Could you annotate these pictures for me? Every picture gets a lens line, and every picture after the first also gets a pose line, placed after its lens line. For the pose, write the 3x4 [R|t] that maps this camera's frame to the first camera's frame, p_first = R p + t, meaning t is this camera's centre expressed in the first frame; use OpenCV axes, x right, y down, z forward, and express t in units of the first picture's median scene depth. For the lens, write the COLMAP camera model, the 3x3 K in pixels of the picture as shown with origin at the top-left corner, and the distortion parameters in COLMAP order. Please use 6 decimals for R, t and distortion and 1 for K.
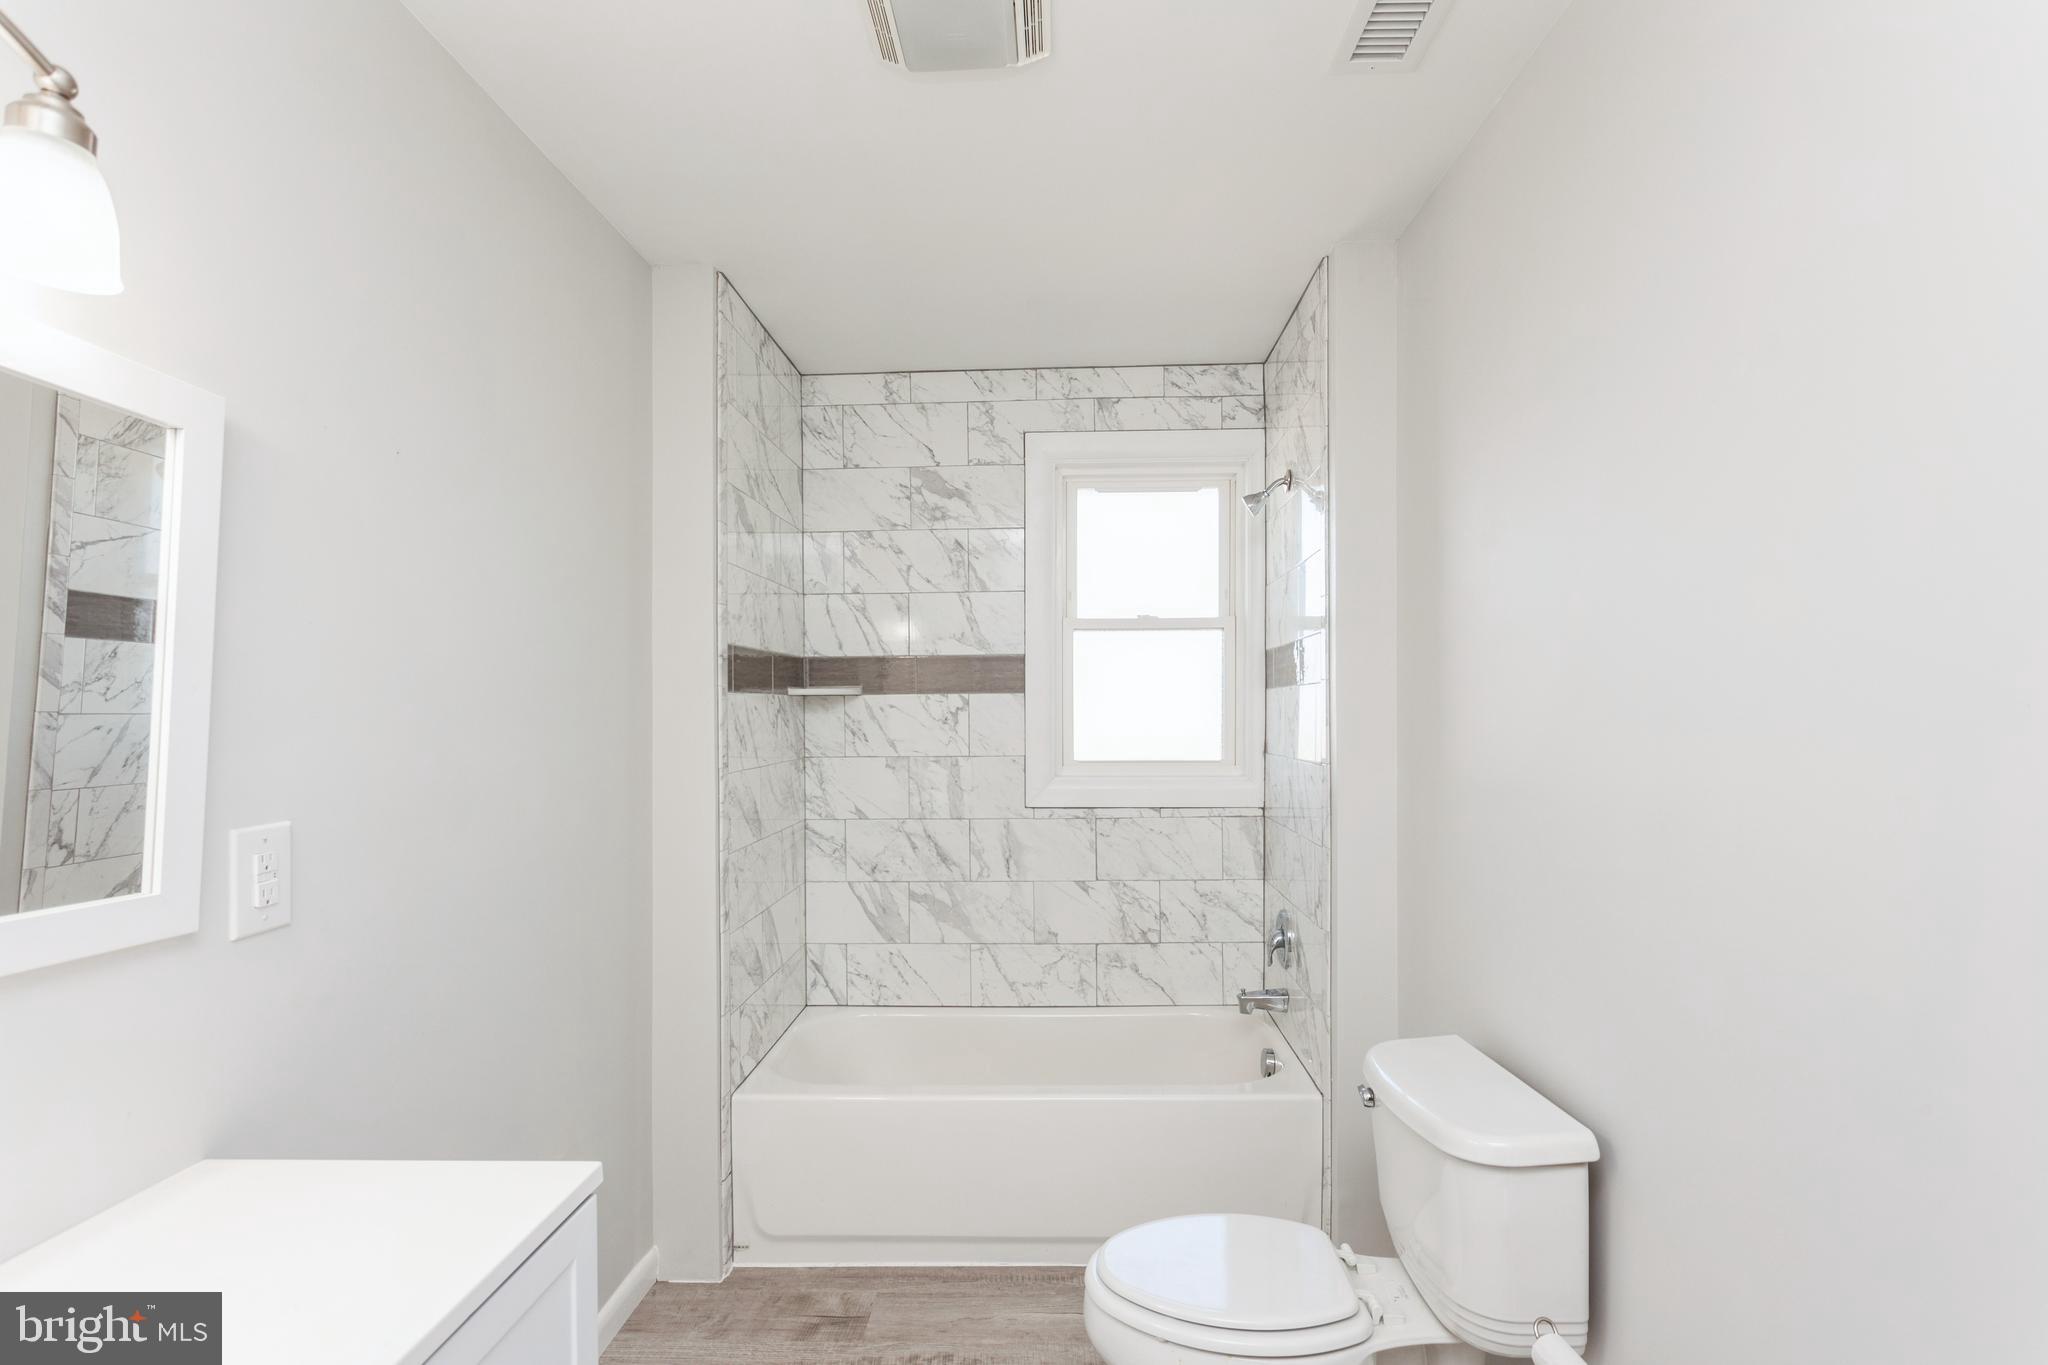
lens RADIAL K [[987.4, 0, 1020.2], [0, 987.4, 719.4], [0, 0, 1]] dist [0.000346, 0.004733]
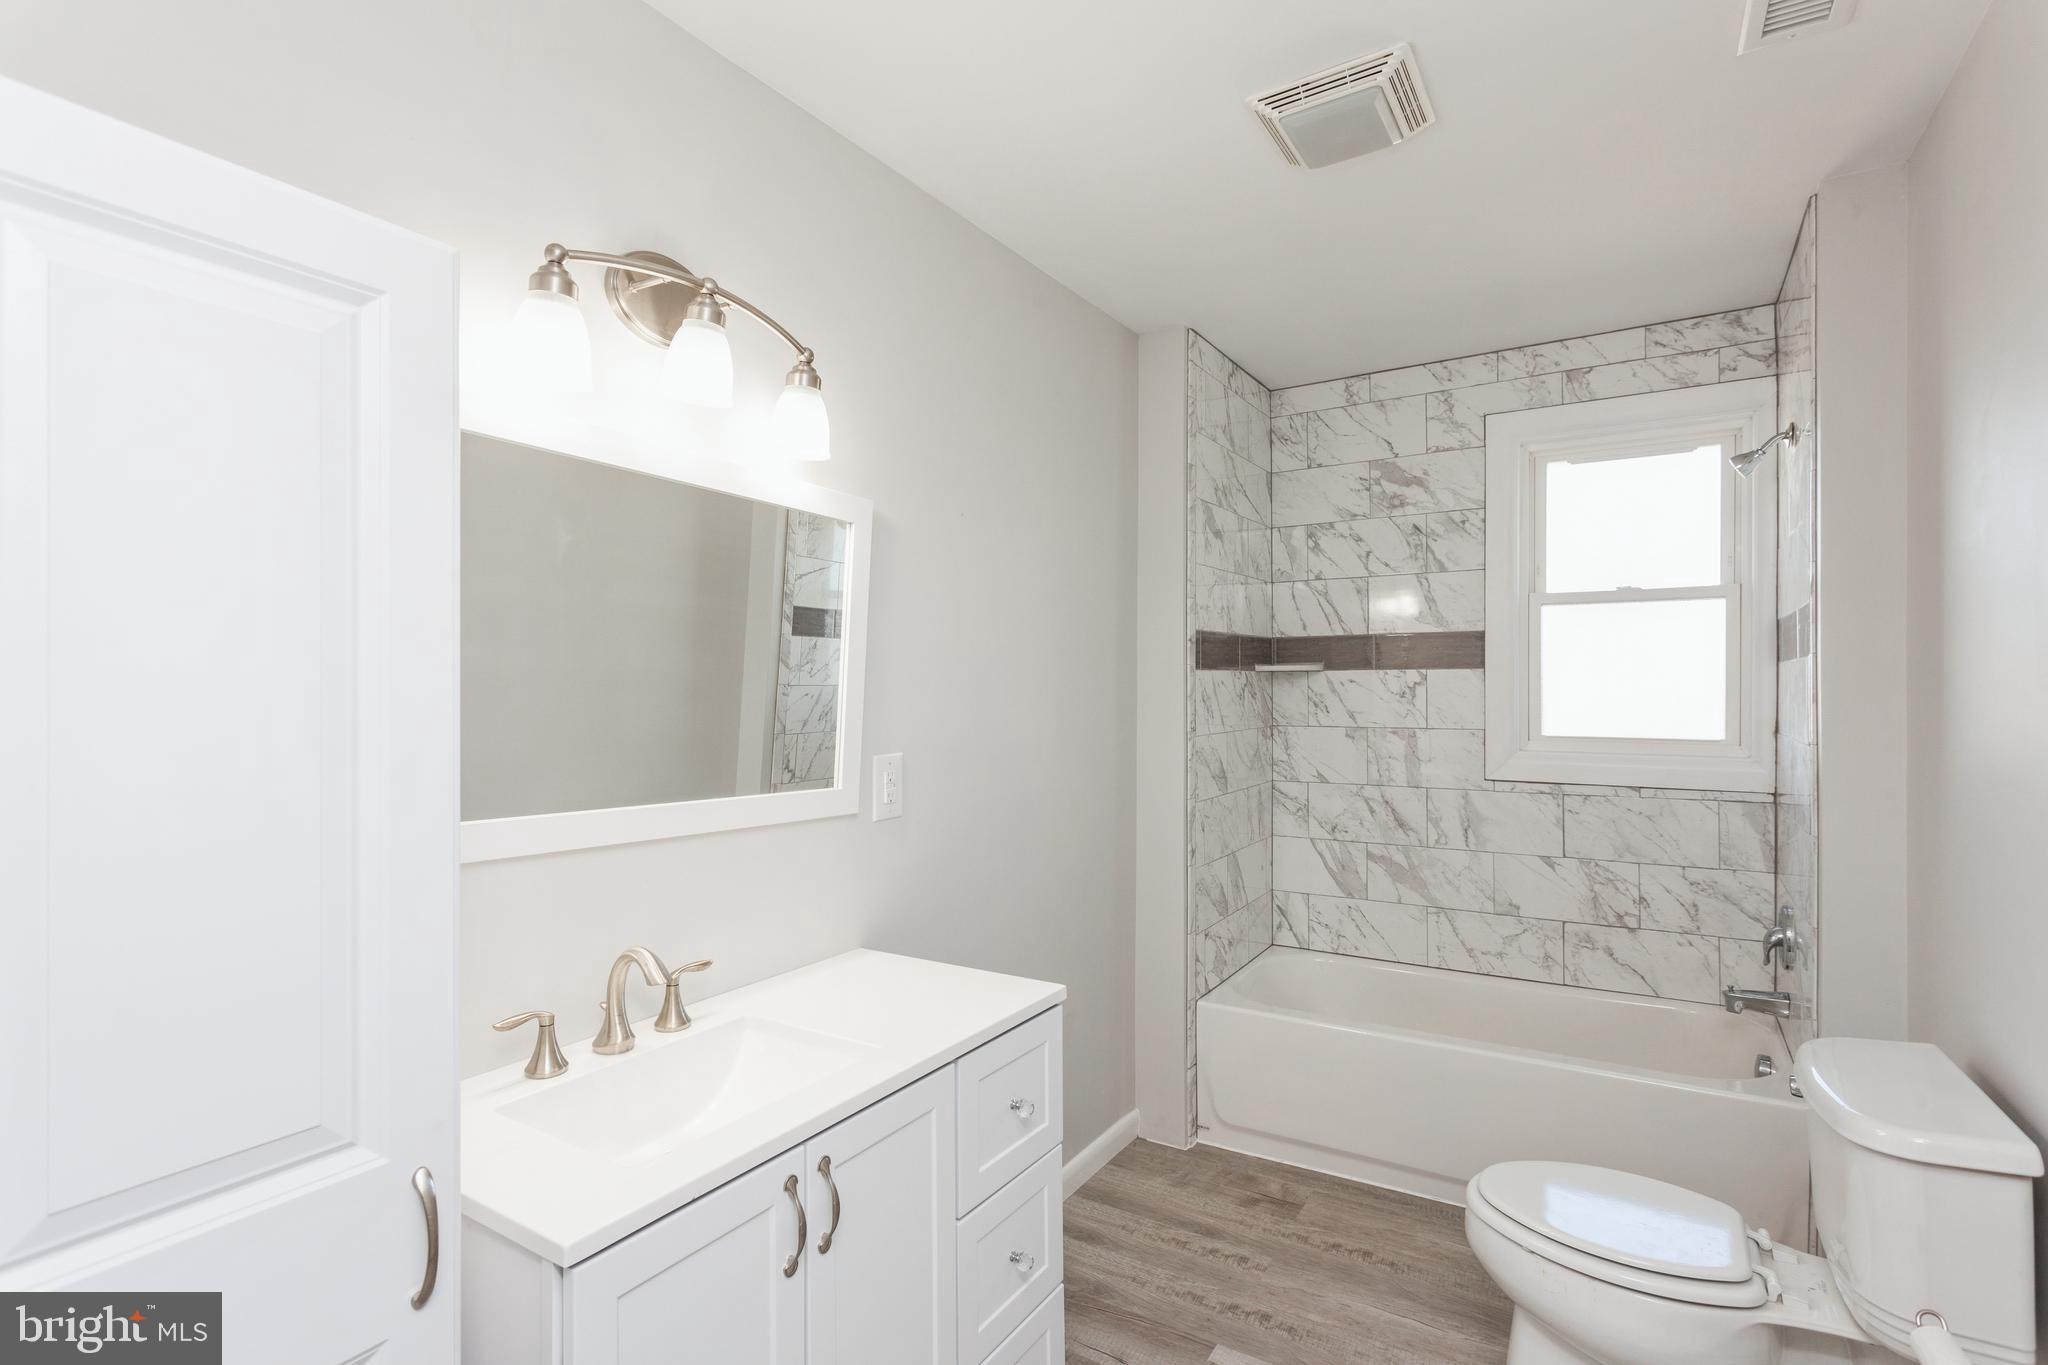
lens RADIAL K [[968.6, 0, 1023.4], [0, 968.6, 688.7], [0, 0, 1]] dist [0.001370, 0.000557]
pose [[0.866678, 0.005260, -0.498841, 0.093601], [-0.006945, 0.999975, -0.001522, -0.000631], [0.498820, 0.004783, 0.866692, -0.114898]]
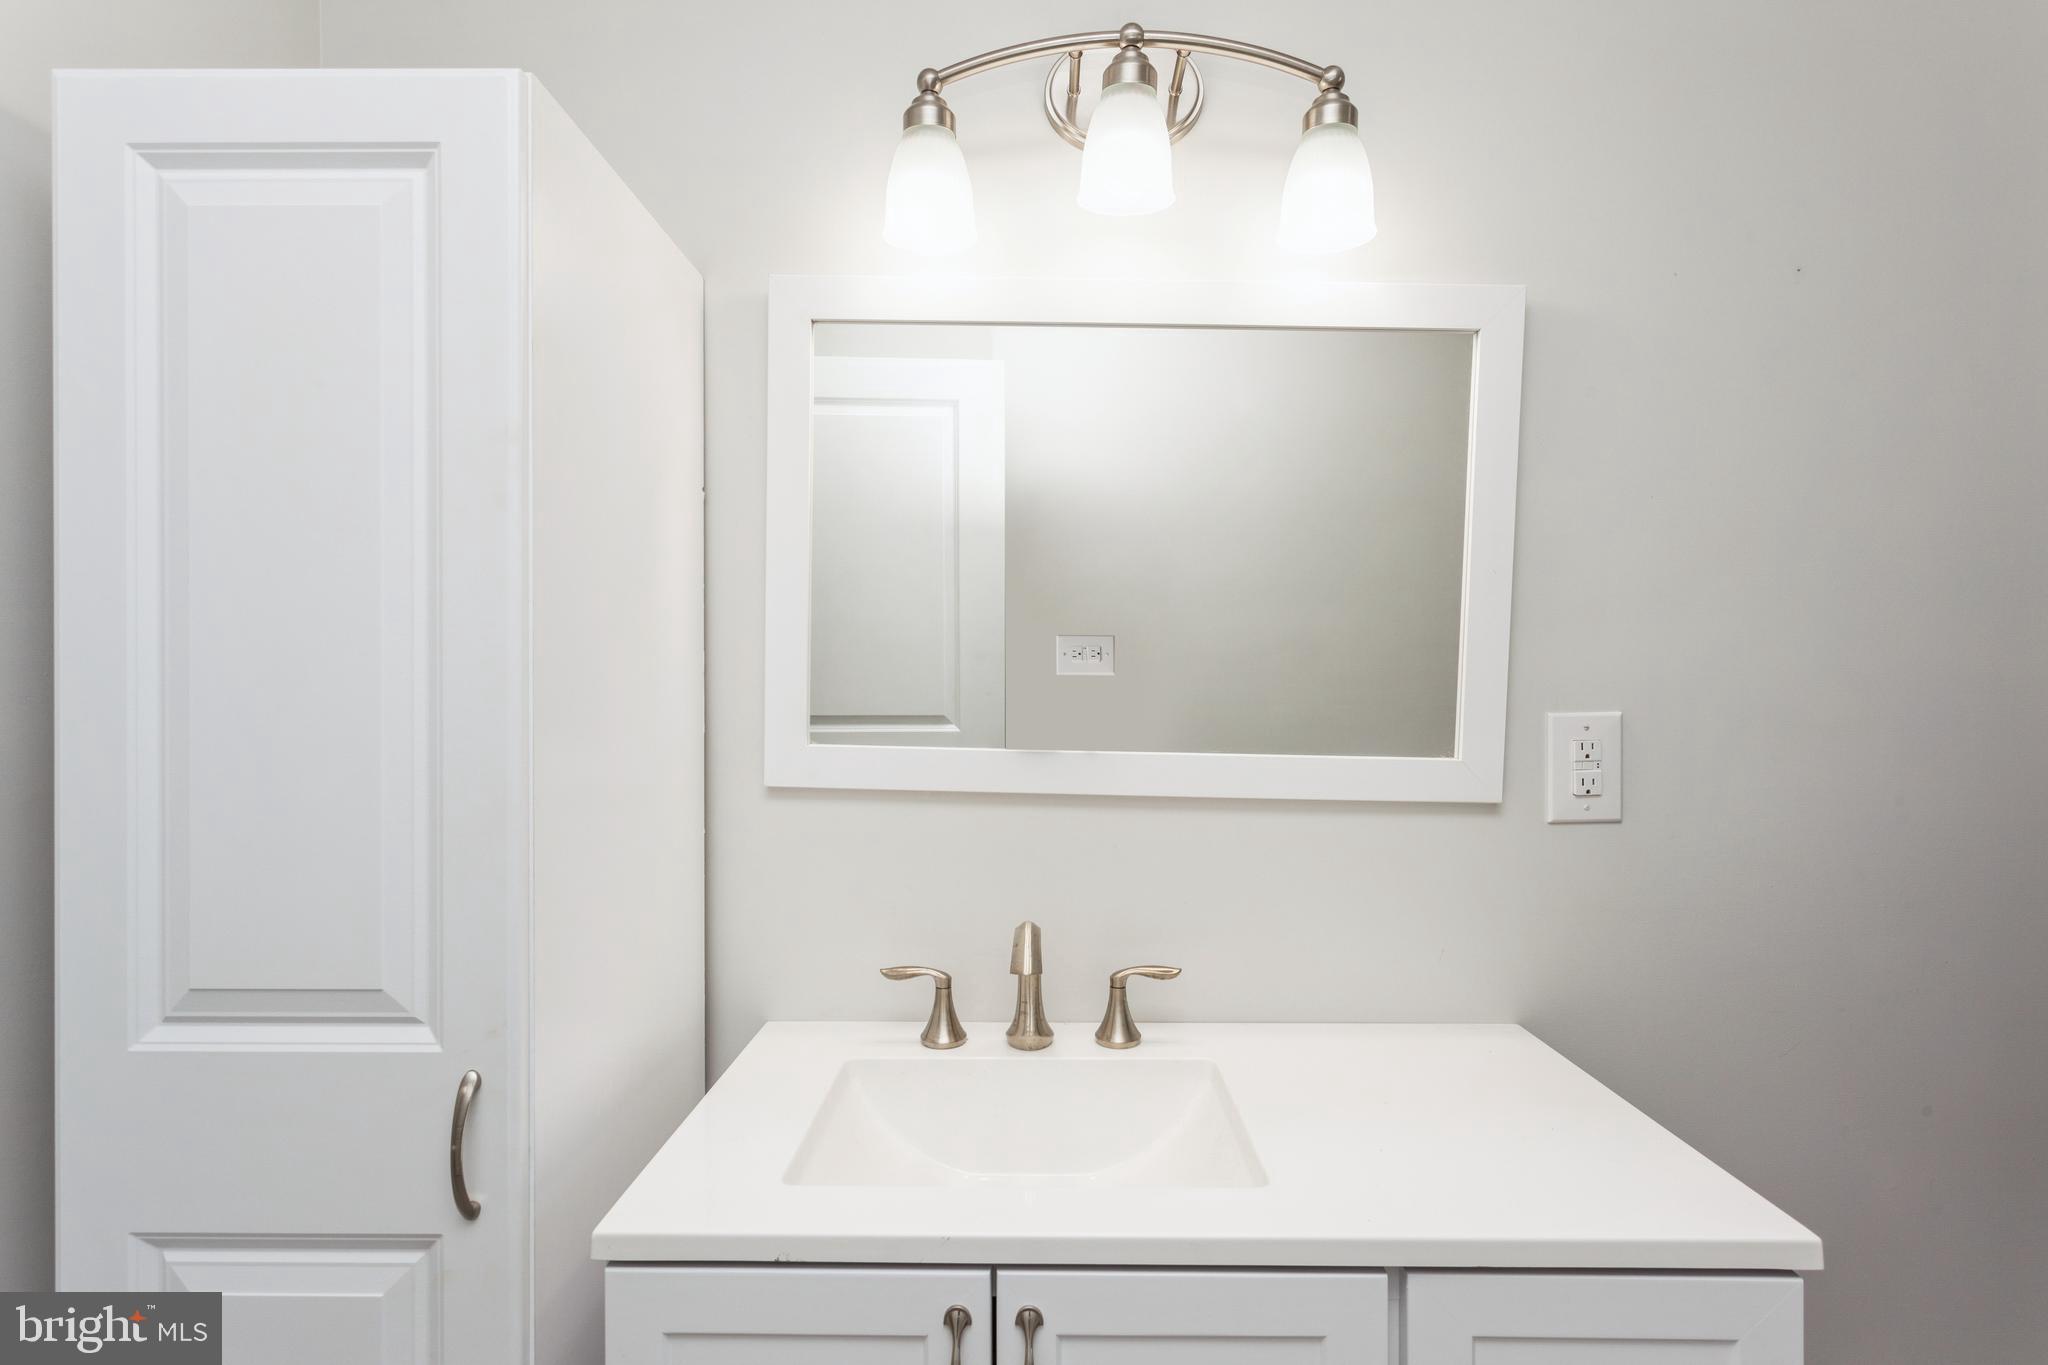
lens RADIAL K [[1003.0, 0, 1024.0], [0, 1003.0, 682.5], [0, 0, 1]] dist [0.001227, 0.000152]
pose [[0.034571, 0.008853, -0.999363, 0.079273], [-0.004763, 0.999951, 0.008694, 0.029093], [0.999391, 0.004460, 0.034612, 0.165725]]
